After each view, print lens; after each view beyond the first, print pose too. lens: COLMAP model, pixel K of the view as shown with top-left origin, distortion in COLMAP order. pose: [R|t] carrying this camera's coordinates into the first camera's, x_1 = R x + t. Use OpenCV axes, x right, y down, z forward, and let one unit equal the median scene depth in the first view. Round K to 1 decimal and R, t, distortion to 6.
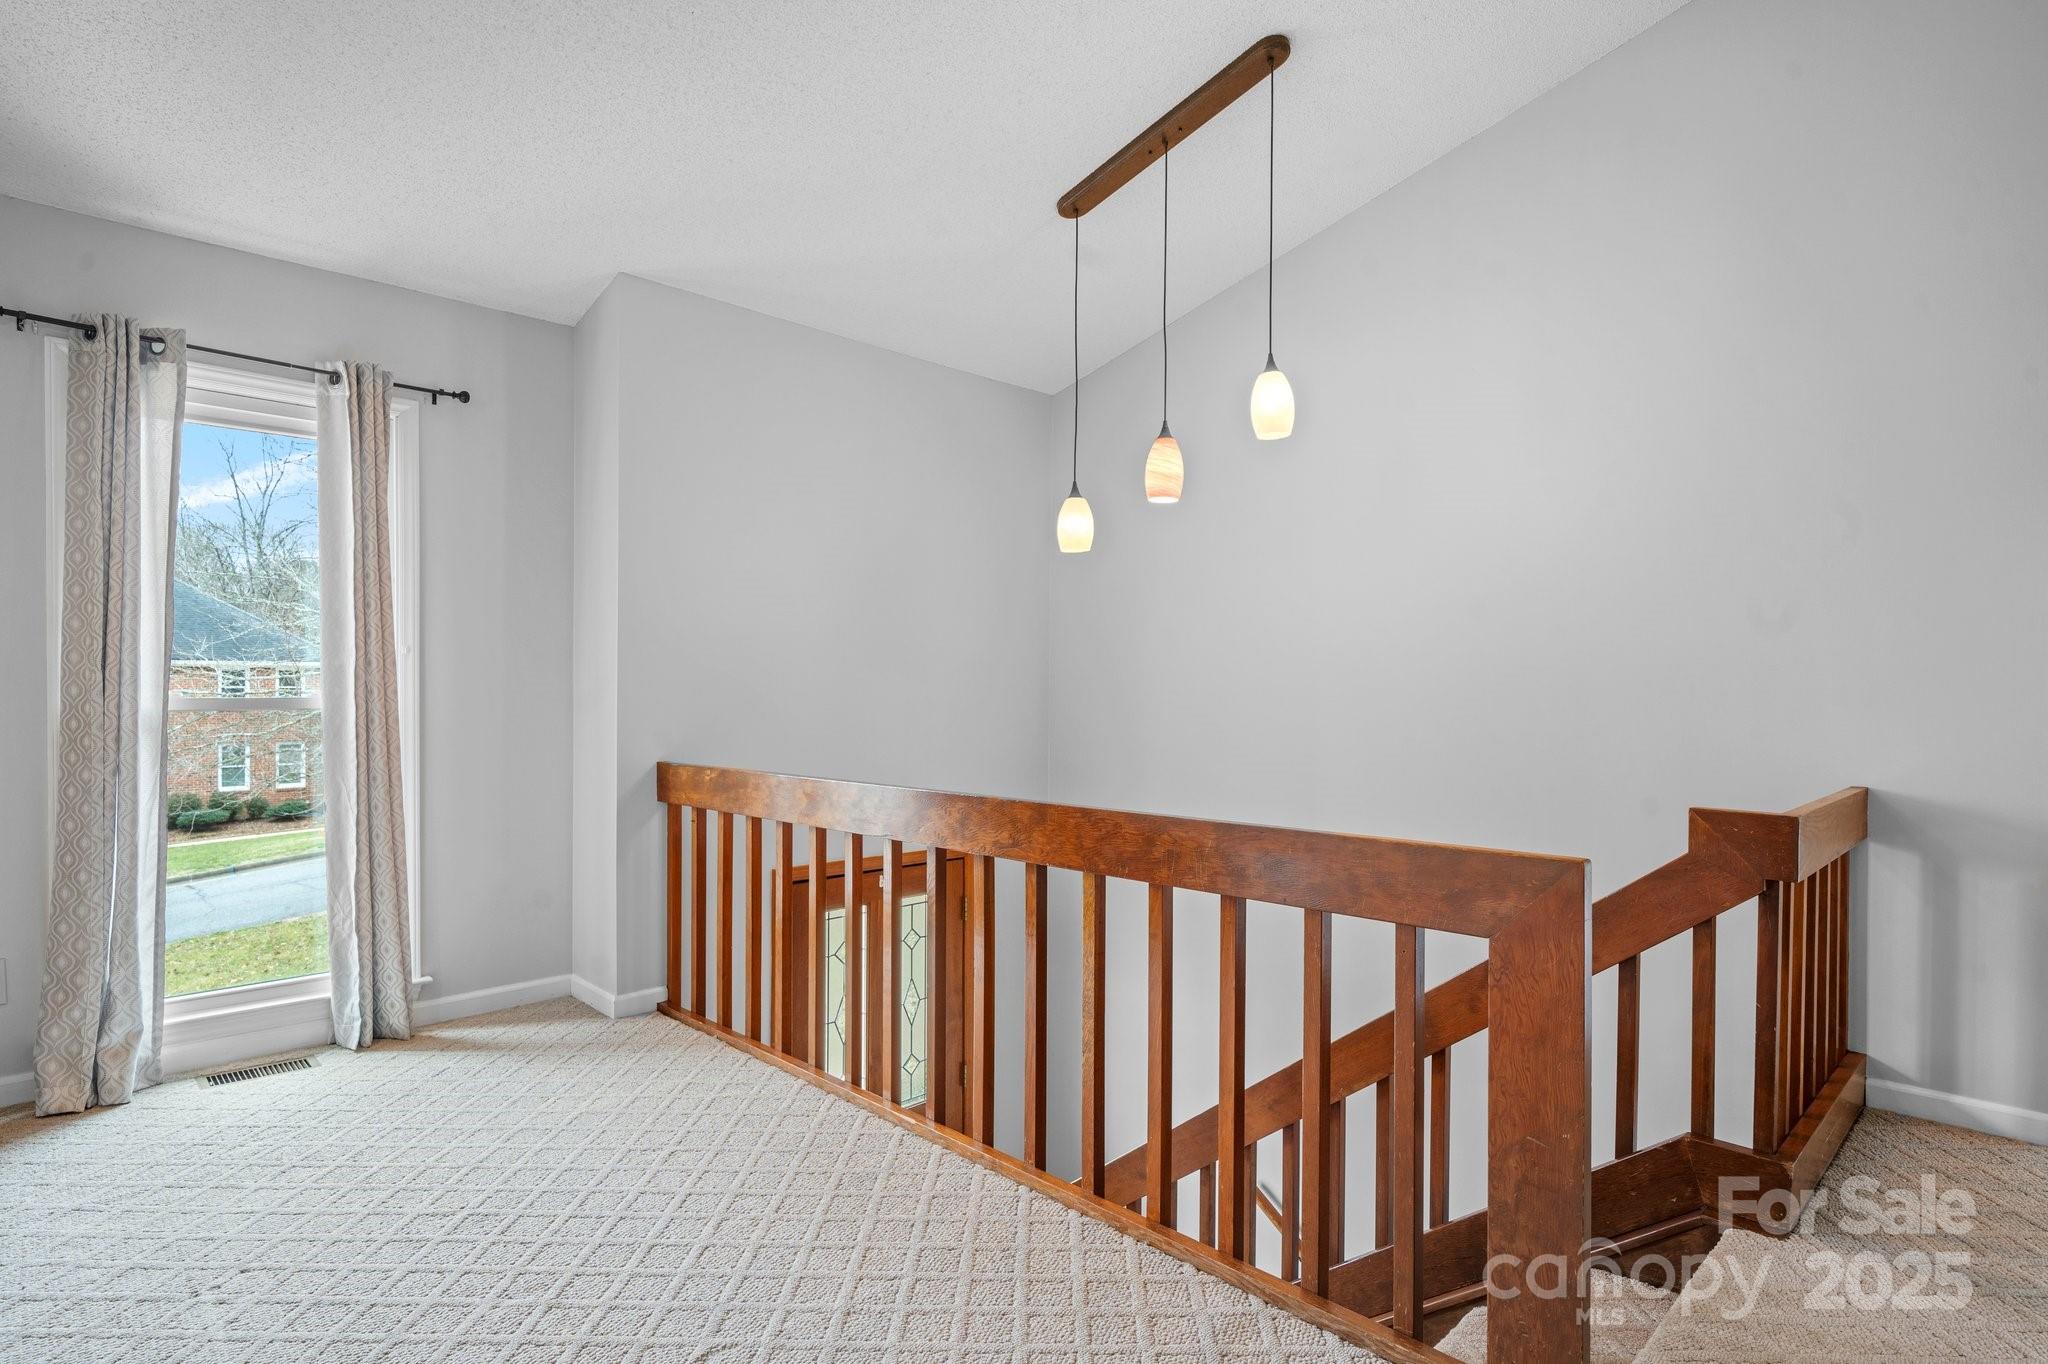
lens RADIAL K [[1062.8, 0, 1014.5], [0, 1062.8, 697.0], [0, 0, 1]] dist [0.000497, -0.000036]
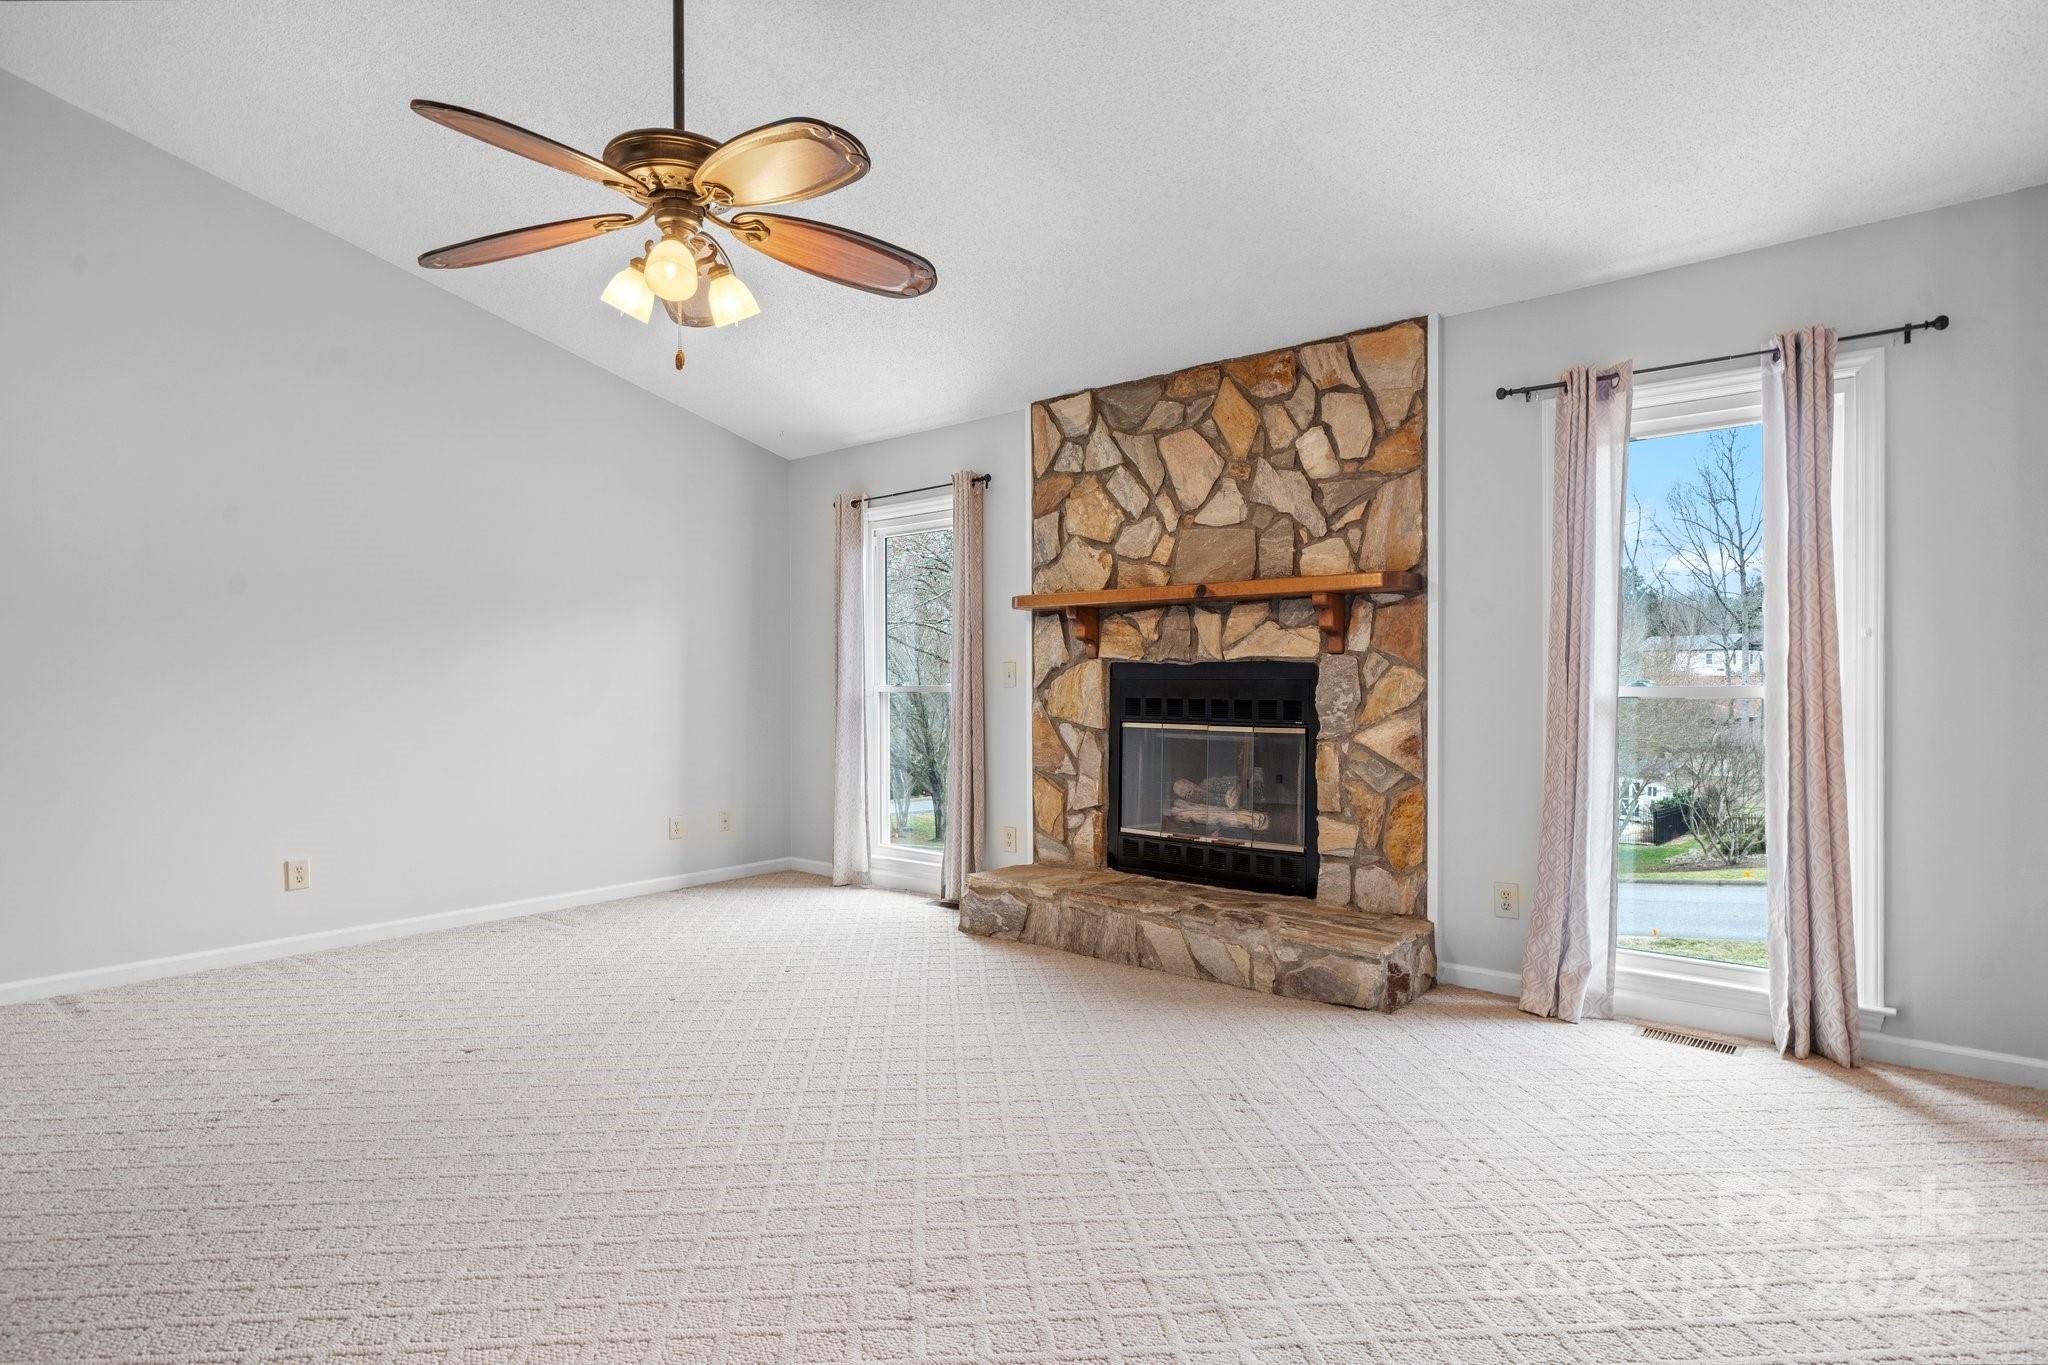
lens RADIAL K [[1072.1, 0, 1019.9], [0, 1072.1, 693.5], [0, 0, 1]] dist [0.000869, 0.000758]
pose [[0.100753, 0.008289, -0.994877, 0.266723], [-0.002810, 0.999964, 0.008046, 0.001421], [0.994907, 0.001985, 0.100773, 0.223574]]
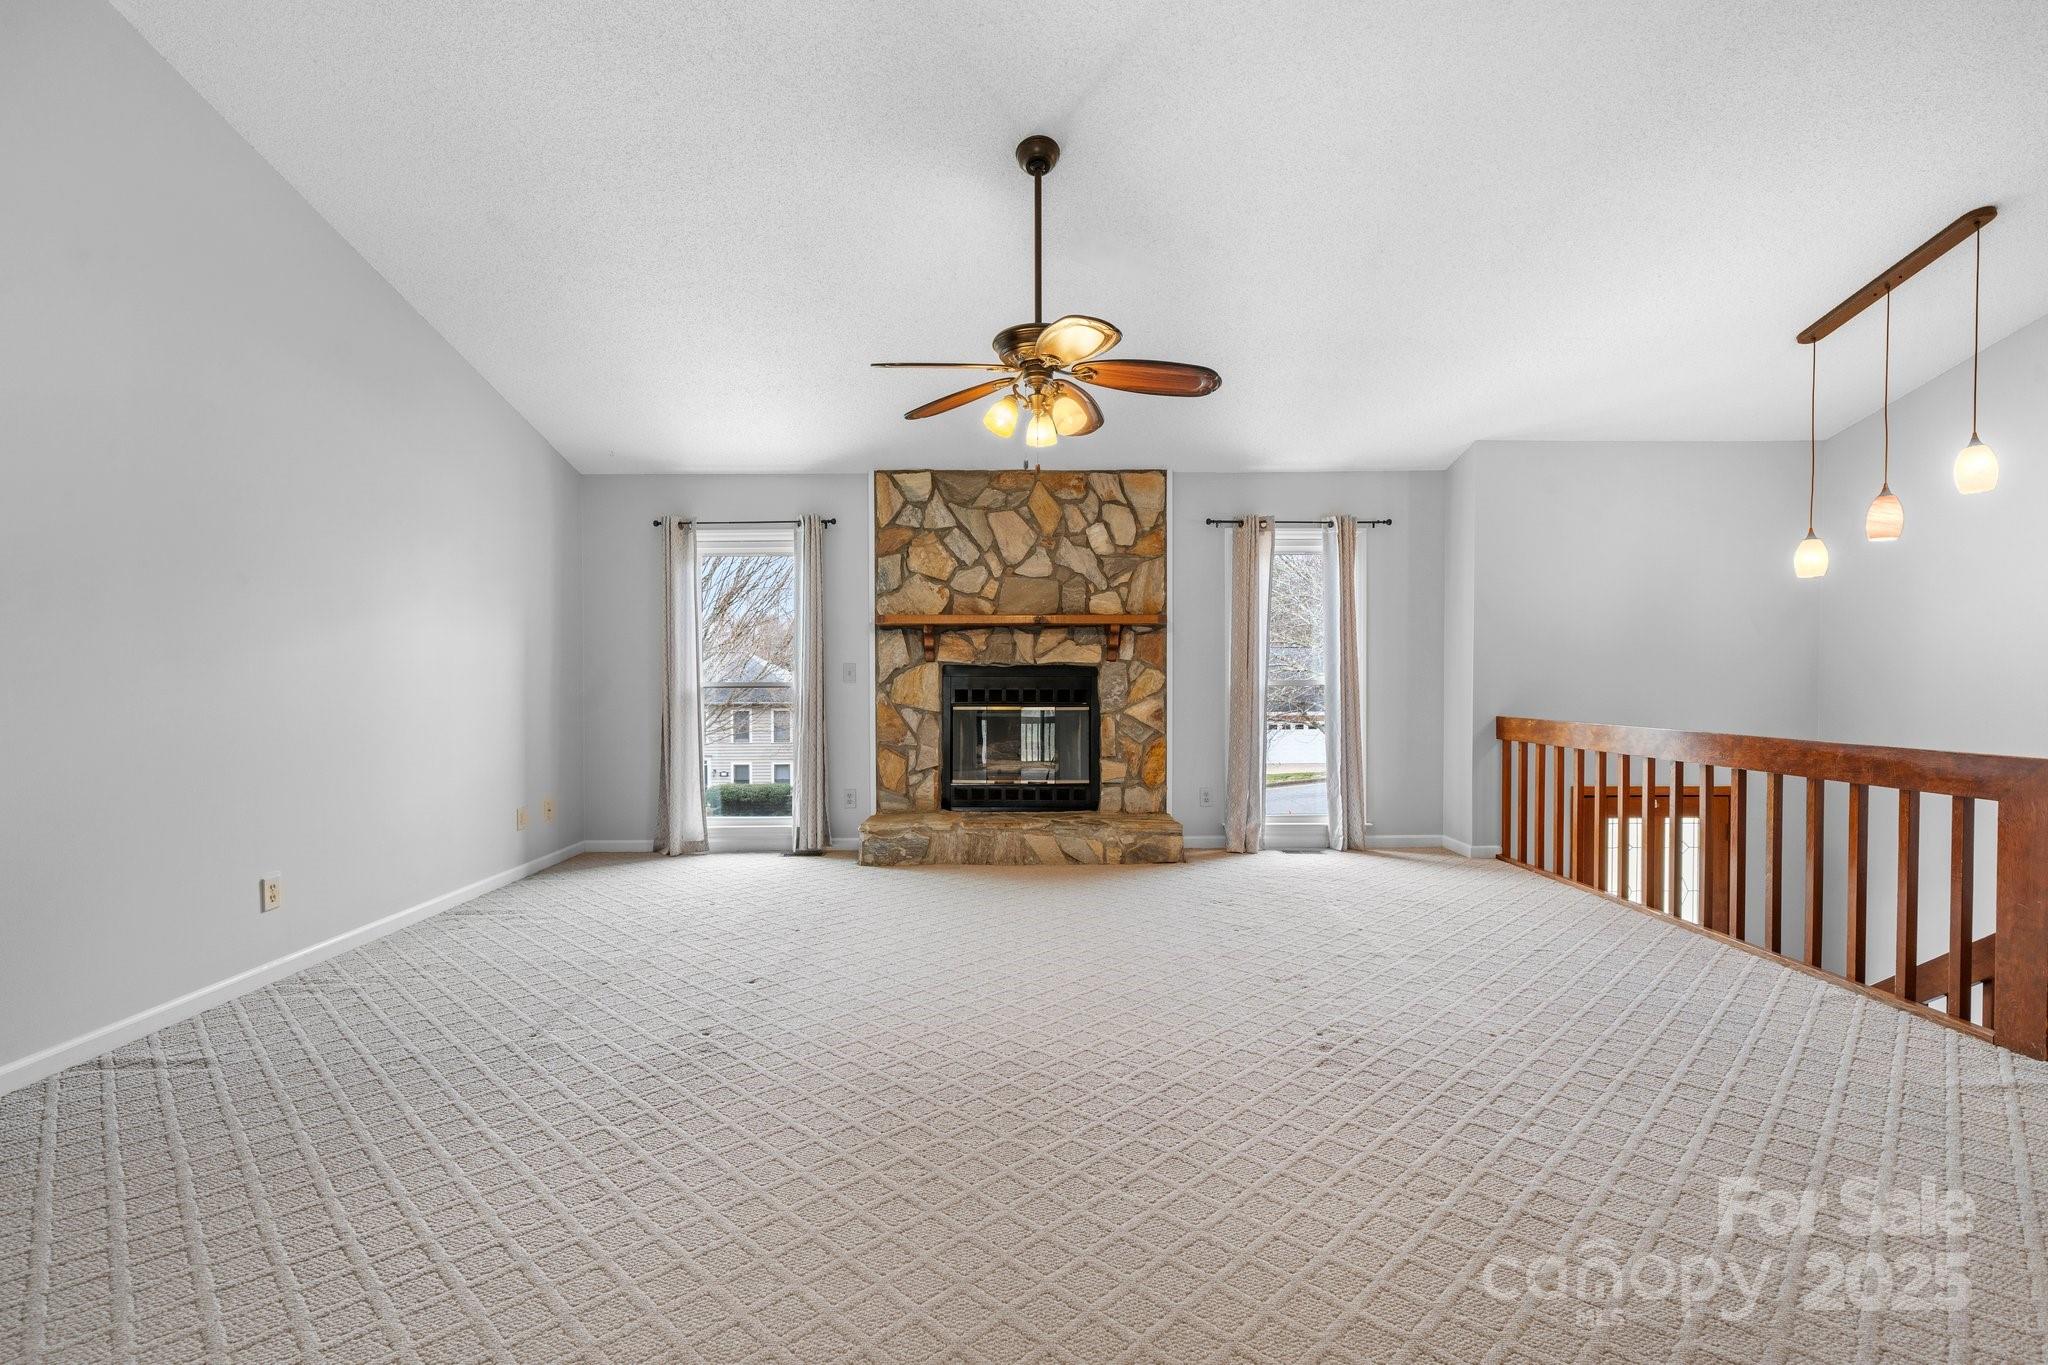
lens RADIAL K [[925.5, 0, 1019.9], [0, 925.5, 691.7], [0, 0, 1]] dist [0.001363, 0.000279]
pose [[0.724156, 0.005237, -0.689616, 0.165420], [0.001547, 0.999956, 0.009217, 0.006586], [0.689634, -0.007741, 0.724116, -0.727942]]
